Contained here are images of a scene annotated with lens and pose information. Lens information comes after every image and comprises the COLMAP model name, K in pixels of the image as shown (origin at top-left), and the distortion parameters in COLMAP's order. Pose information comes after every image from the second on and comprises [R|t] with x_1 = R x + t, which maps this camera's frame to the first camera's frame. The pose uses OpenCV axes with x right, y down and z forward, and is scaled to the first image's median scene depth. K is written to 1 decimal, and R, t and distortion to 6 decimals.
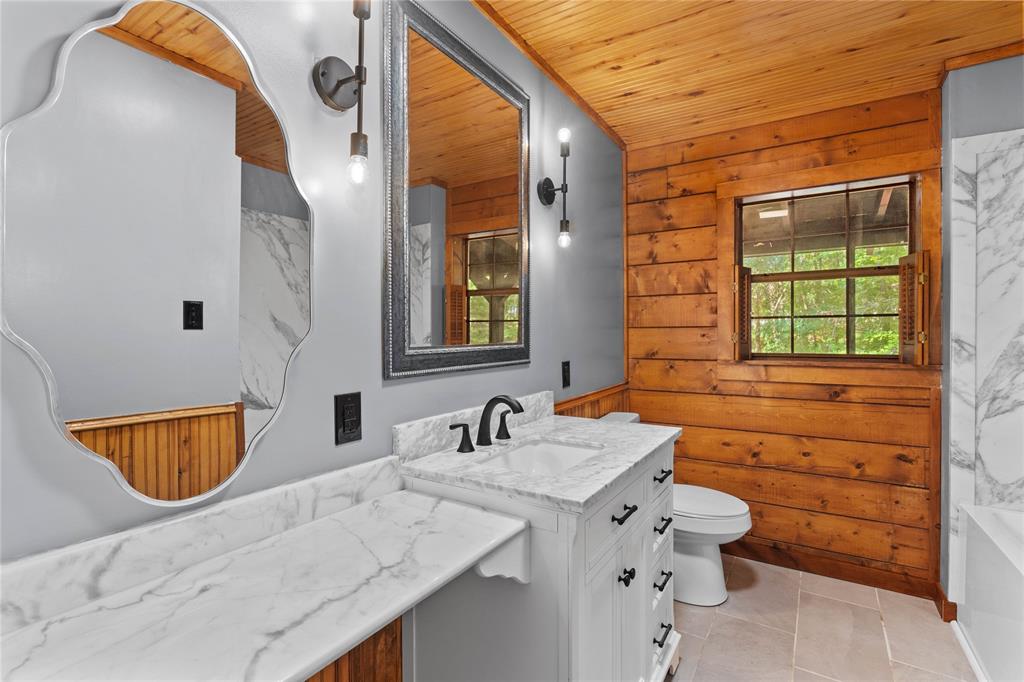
lens RADIAL K [[479.7, 0, 511.0], [0, 479.7, 336.6], [0, 0, 1]] dist [-0.003440, 0.002105]
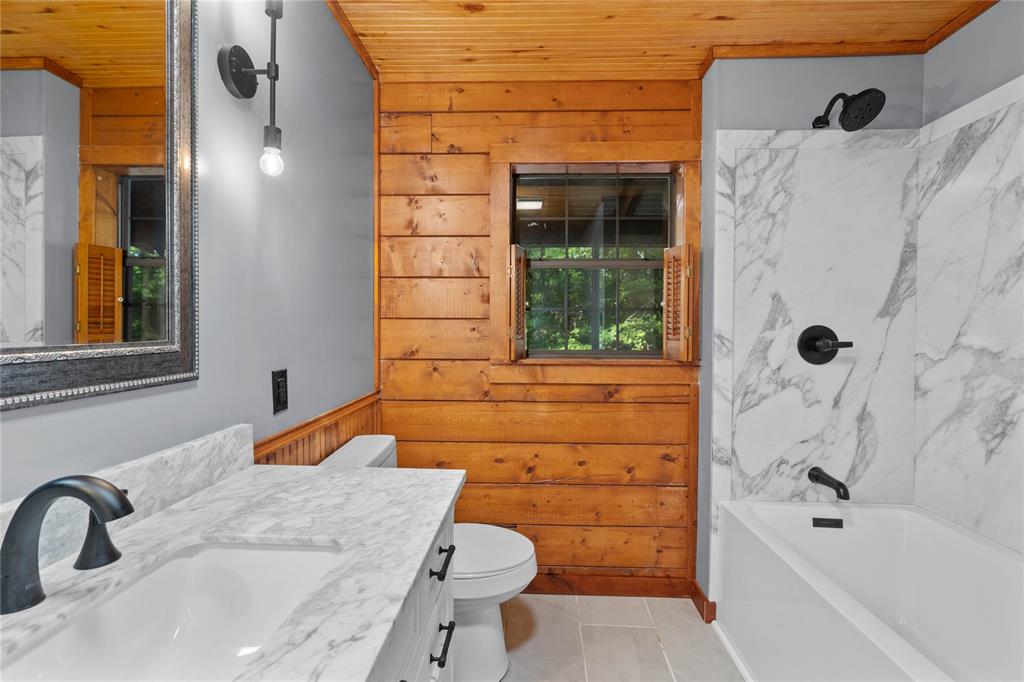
lens RADIAL K [[479.7, 0, 512.2], [0, 479.7, 332.8], [0, 0, 1]] dist [-0.003440, 0.002105]
pose [[0.869461, 0.002398, 0.493996, 0.066976], [-0.004852, 0.999981, 0.003686, 0.000149], [-0.493978, -0.005601, 0.869456, 0.306948]]
